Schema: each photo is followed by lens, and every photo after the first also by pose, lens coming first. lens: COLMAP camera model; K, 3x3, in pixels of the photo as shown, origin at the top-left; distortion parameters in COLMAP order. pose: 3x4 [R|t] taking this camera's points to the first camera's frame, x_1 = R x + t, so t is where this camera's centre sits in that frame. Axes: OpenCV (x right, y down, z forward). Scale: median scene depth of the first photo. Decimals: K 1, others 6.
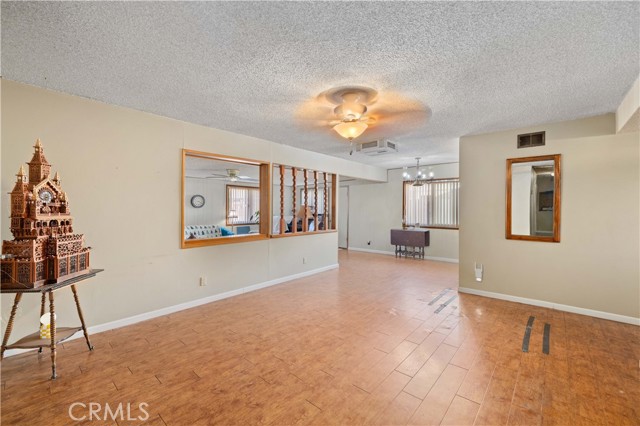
lens RADIAL K [[252.5, 0, 316.9], [0, 252.5, 211.1], [0, 0, 1]] dist [-0.000782, -0.000038]
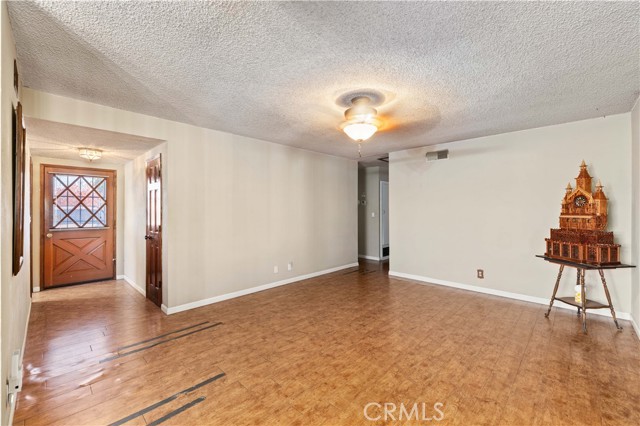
lens RADIAL K [[267.7, 0, 323.0], [0, 267.7, 210.1], [0, 0, 1]] dist [-0.004271, 0.000032]
pose [[-0.999901, 0.001132, 0.014055, 0.265817], [0.001238, 0.999971, 0.007493, -0.013161], [-0.014046, 0.007510, -0.999873, 2.065923]]
